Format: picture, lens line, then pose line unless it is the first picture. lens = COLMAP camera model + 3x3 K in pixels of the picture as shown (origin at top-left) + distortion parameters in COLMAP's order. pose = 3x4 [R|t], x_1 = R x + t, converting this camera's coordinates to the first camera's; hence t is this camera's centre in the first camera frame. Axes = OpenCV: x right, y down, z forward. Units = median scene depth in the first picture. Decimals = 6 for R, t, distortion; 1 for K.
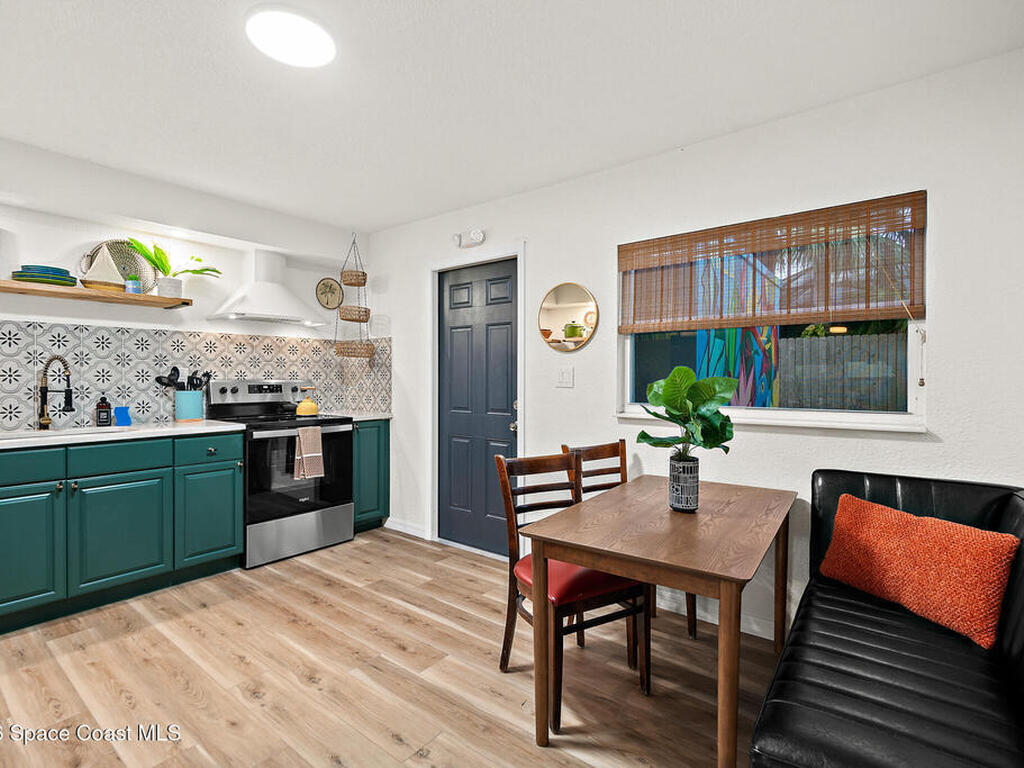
lens RADIAL K [[502.7, 0, 508.9], [0, 502.7, 377.7], [0, 0, 1]] dist [0.001238, 0.000111]
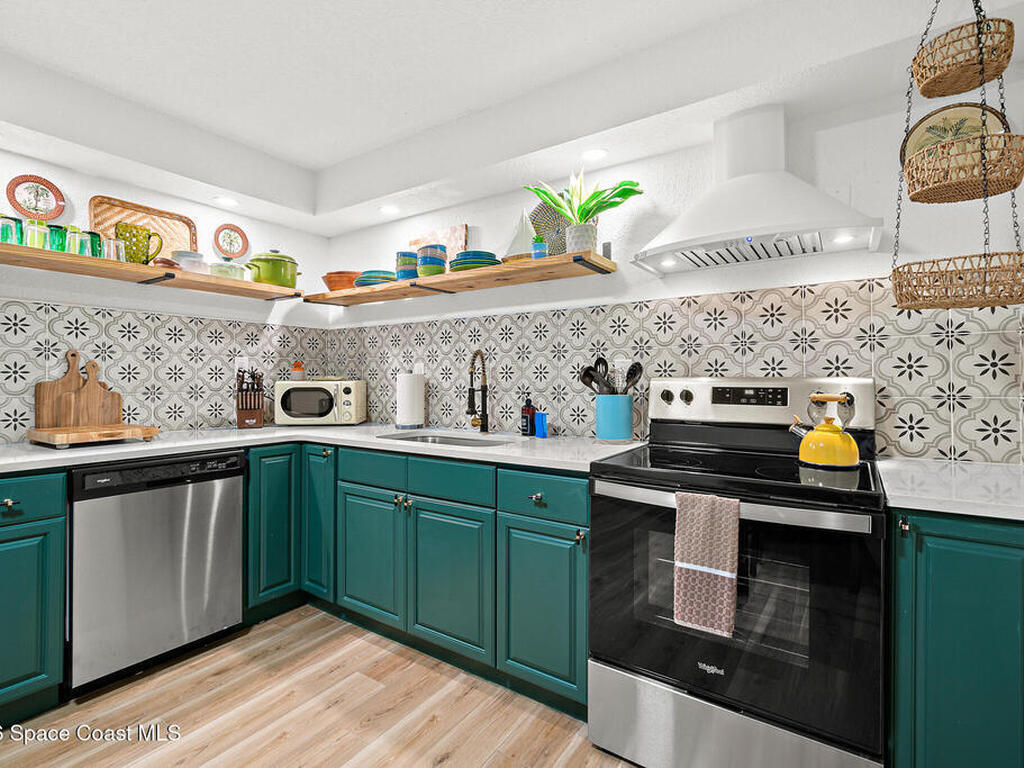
lens RADIAL K [[502.7, 0, 508.9], [0, 502.7, 377.7], [0, 0, 1]] dist [0.001238, 0.000111]
pose [[0.062858, -0.001135, -0.998022, -0.008548], [0.004228, 0.999991, -0.000871, 0.004680], [0.998014, -0.004165, 0.062862, 0.883514]]
